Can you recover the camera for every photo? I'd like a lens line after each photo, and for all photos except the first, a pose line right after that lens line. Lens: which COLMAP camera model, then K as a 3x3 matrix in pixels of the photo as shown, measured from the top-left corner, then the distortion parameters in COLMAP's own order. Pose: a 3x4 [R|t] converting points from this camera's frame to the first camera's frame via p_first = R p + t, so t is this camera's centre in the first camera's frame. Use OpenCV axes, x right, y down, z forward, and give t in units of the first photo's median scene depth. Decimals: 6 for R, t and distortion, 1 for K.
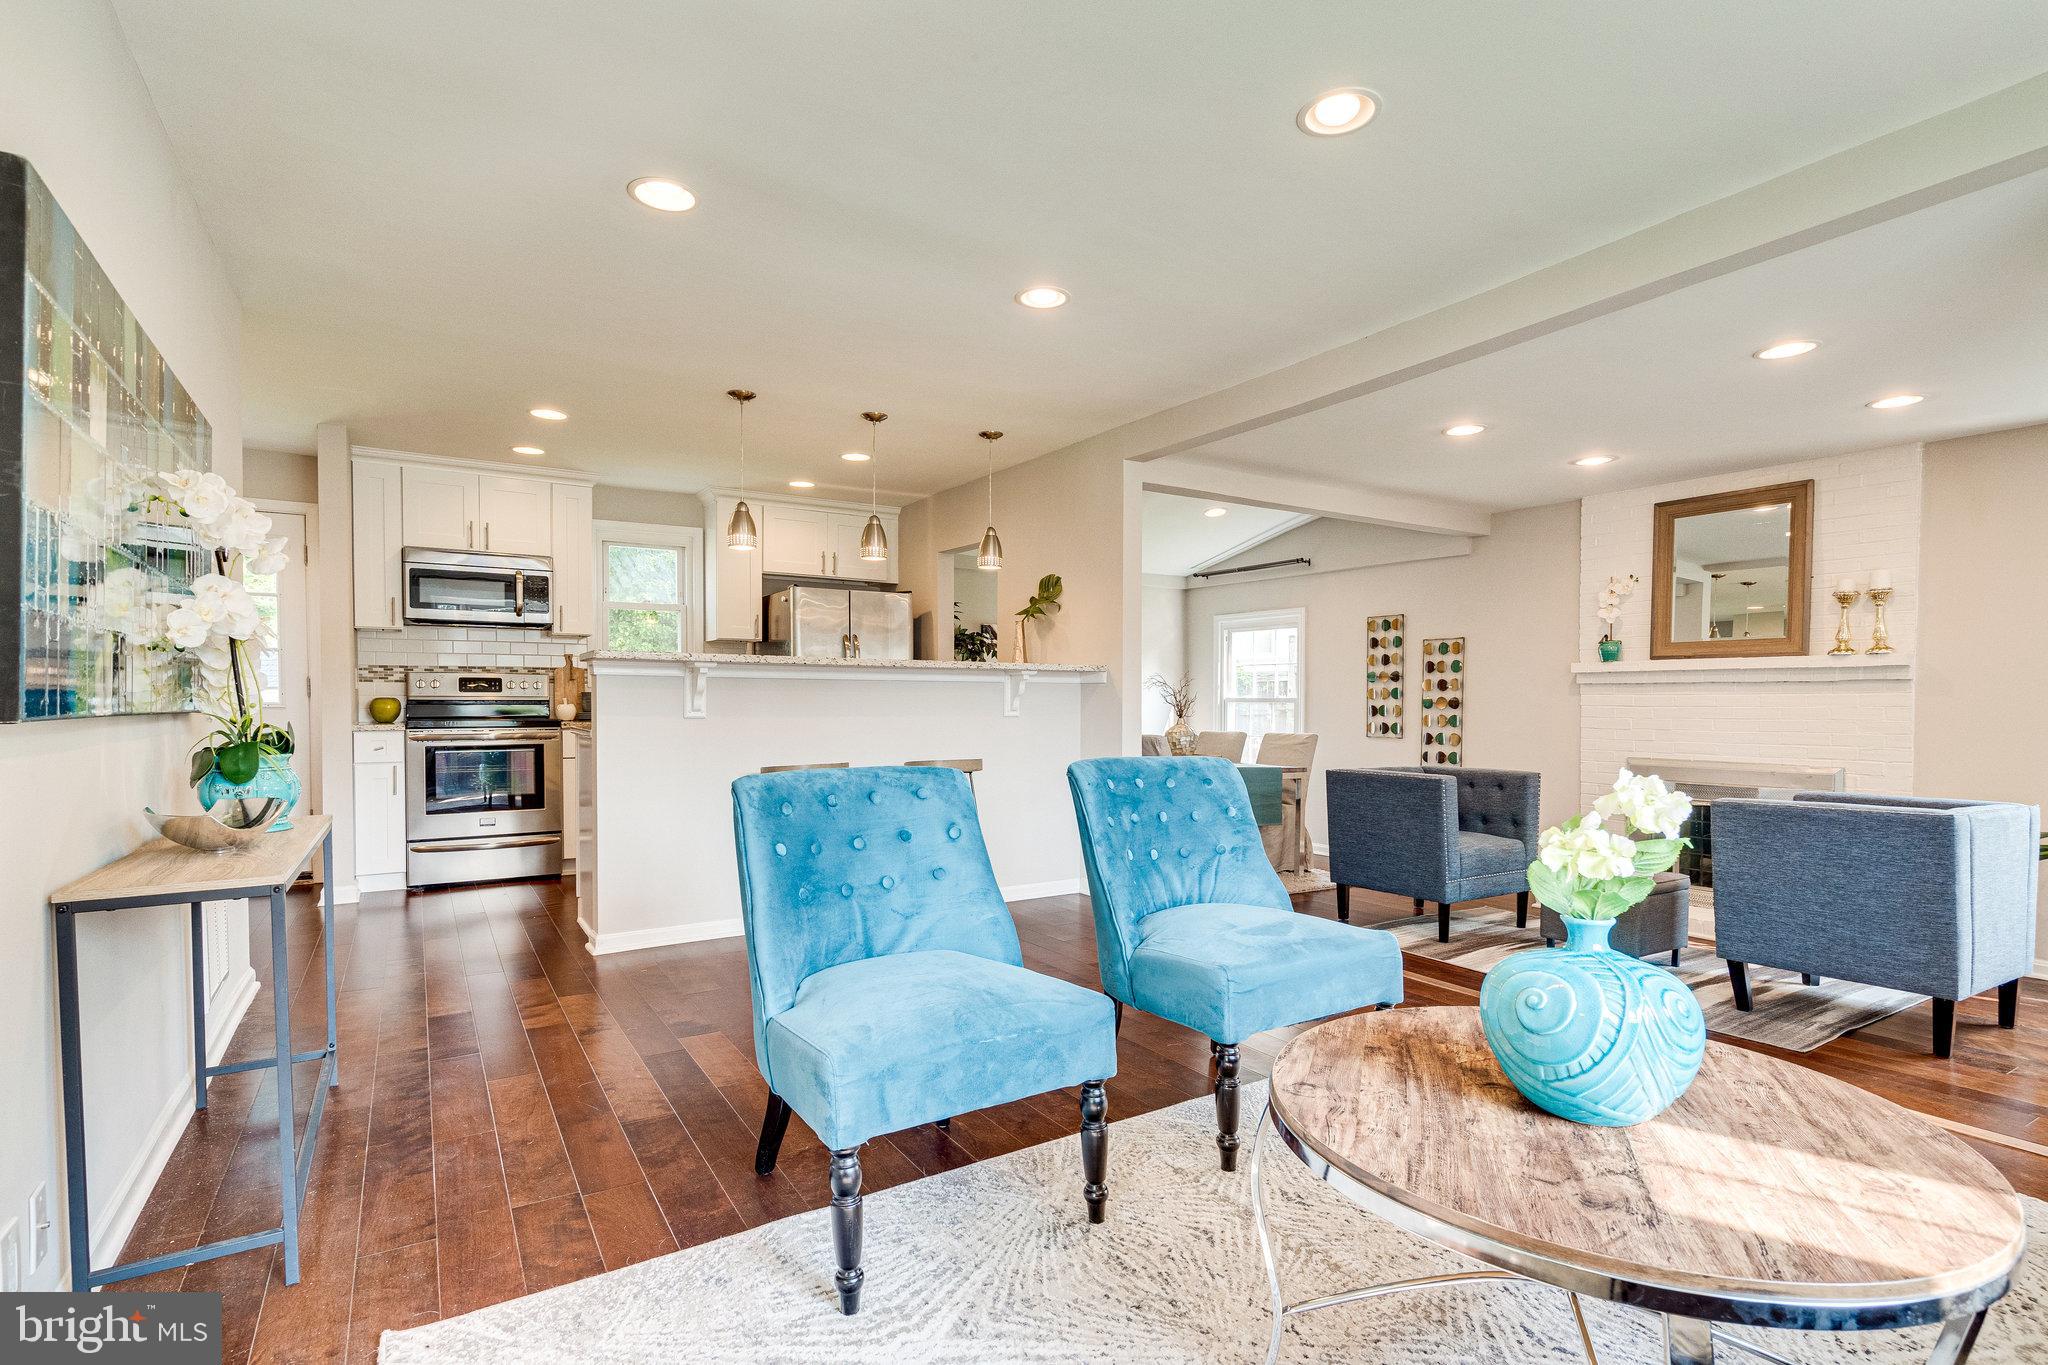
lens RADIAL K [[977.5, 0, 1019.9], [0, 977.5, 719.2], [0, 0, 1]] dist [0.002361, 0.000301]
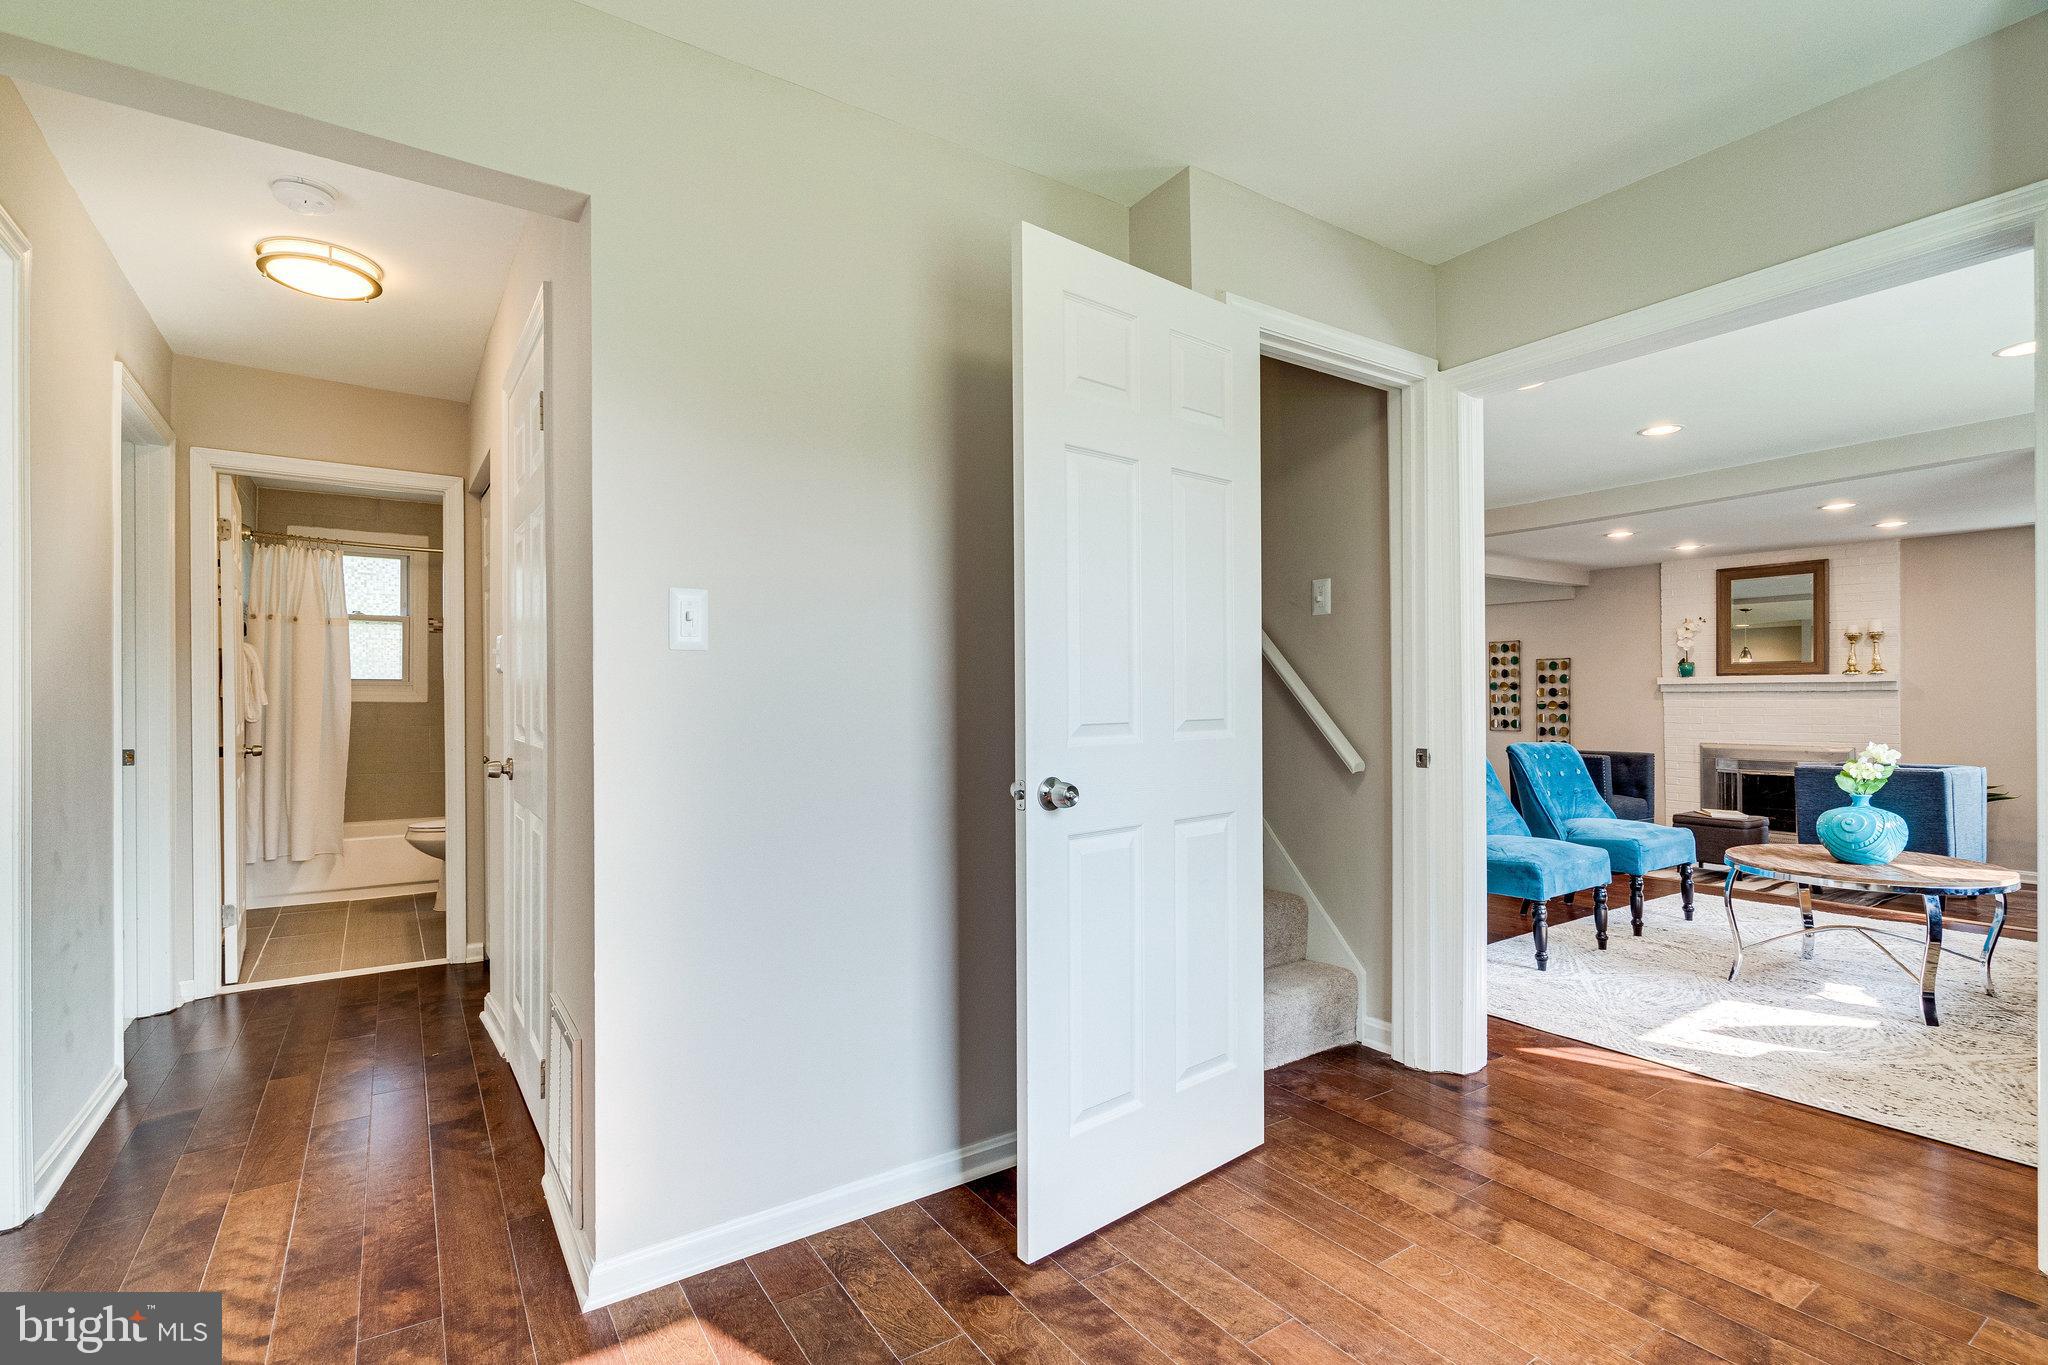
lens RADIAL K [[955.5, 0, 1020.0], [0, 955.5, 692.0], [0, 0, 1]] dist [0.002761, 0.000920]
pose [[0.999204, -0.008759, 0.038929, -0.441796], [0.009712, 0.999656, -0.024379, -0.011398], [-0.038702, 0.024737, 0.998945, -0.380662]]
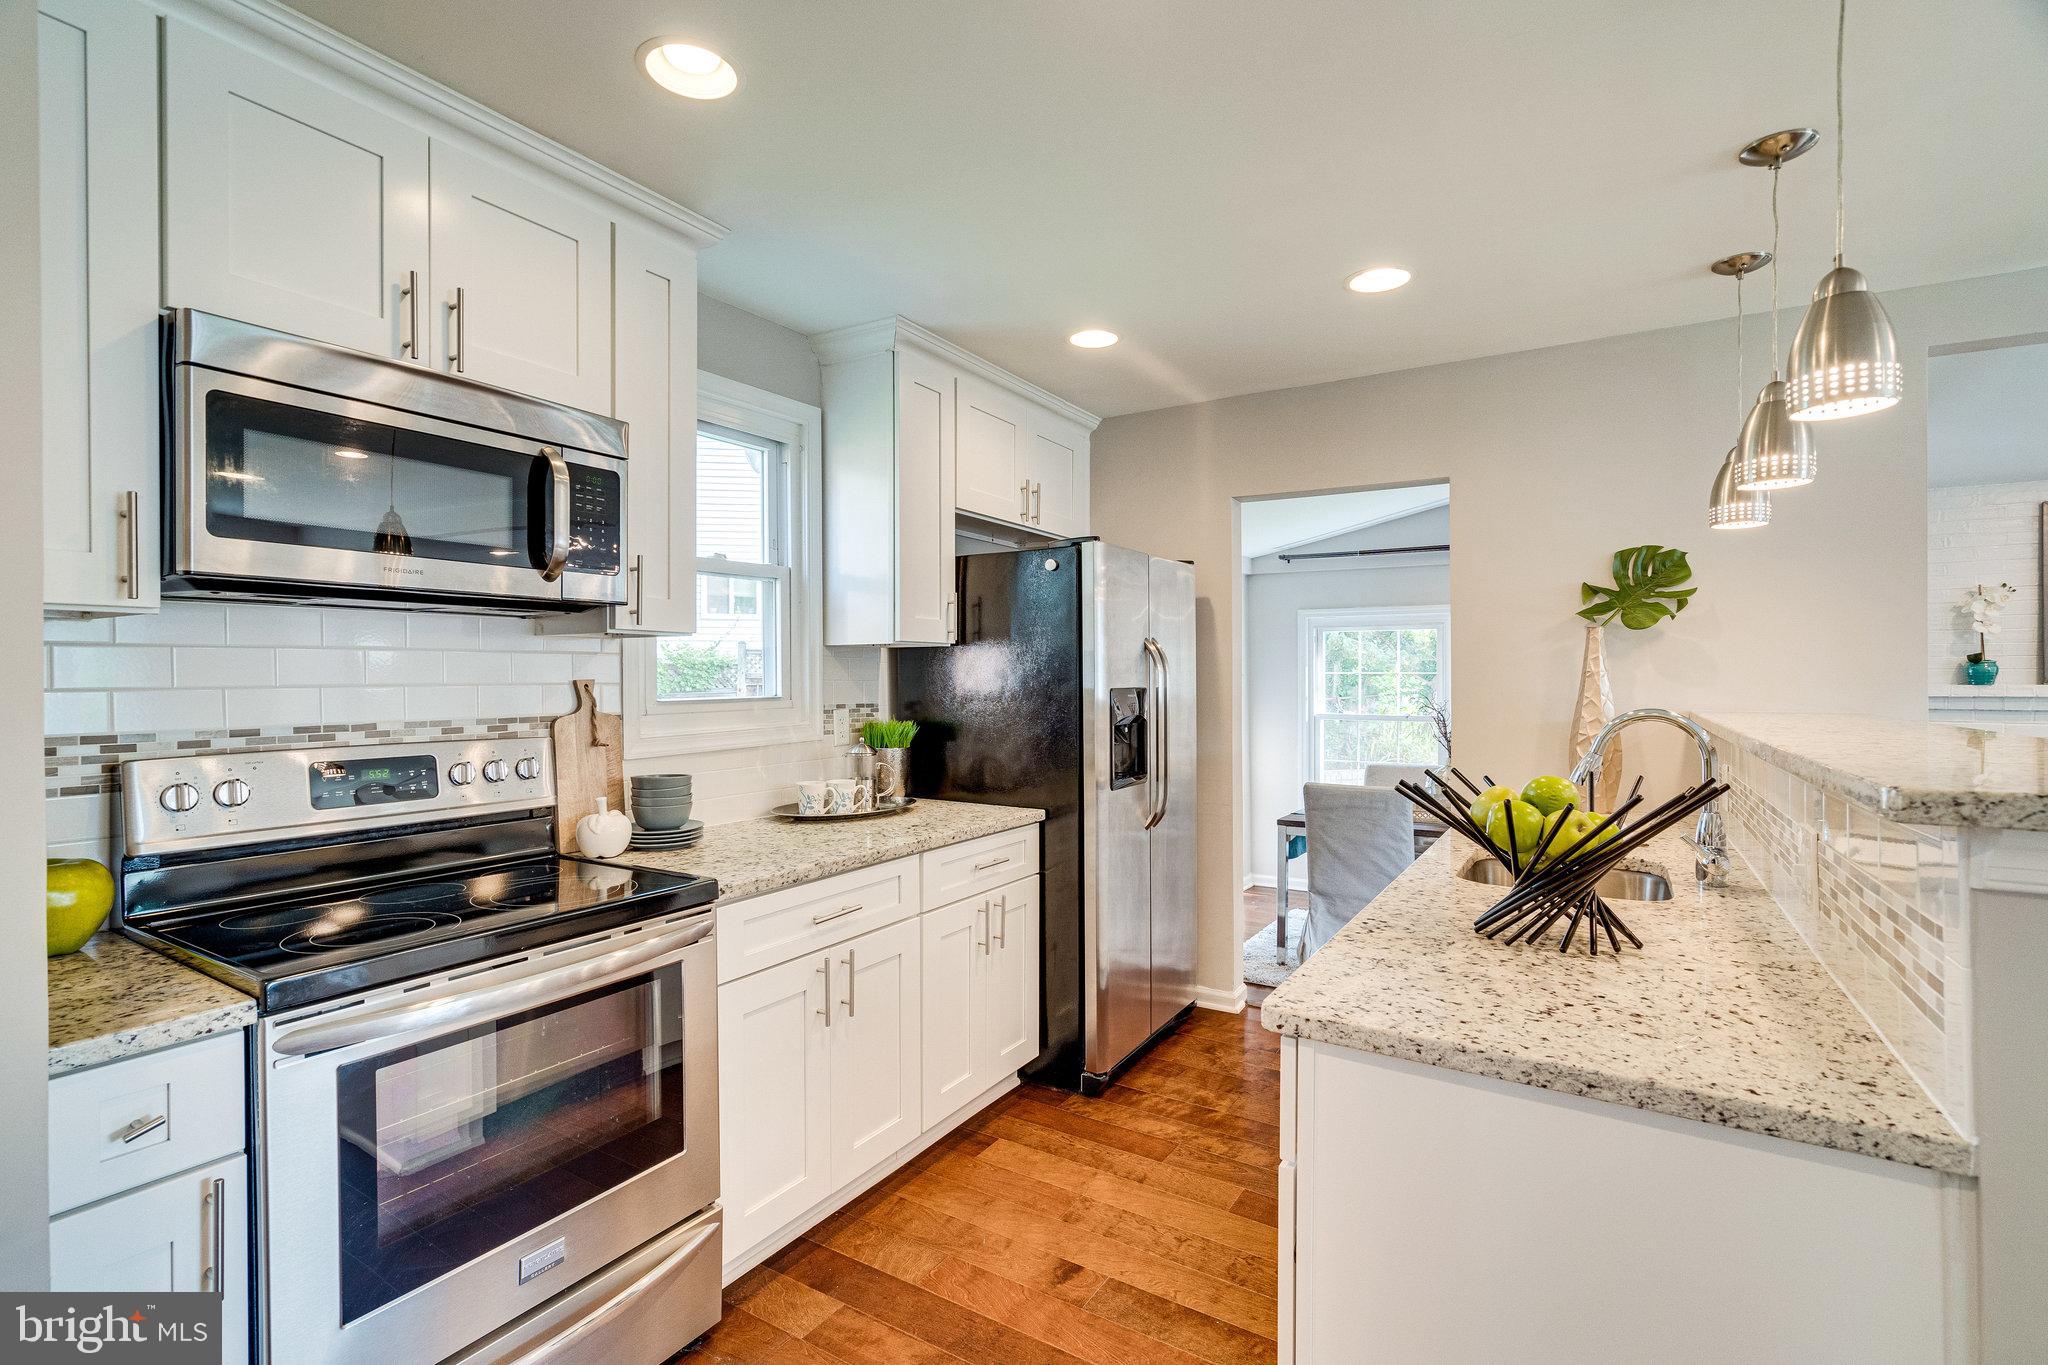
lens RADIAL K [[946.6, 0, 1024.0], [0, 946.6, 682.5], [0, 0, 1]] dist [-0.000464, 0.000044]
pose [[0.903884, -0.007010, 0.427721, -0.490387], [0.014262, 0.999804, -0.013754, -0.061187], [-0.427540, 0.018532, 0.903806, 0.616719]]
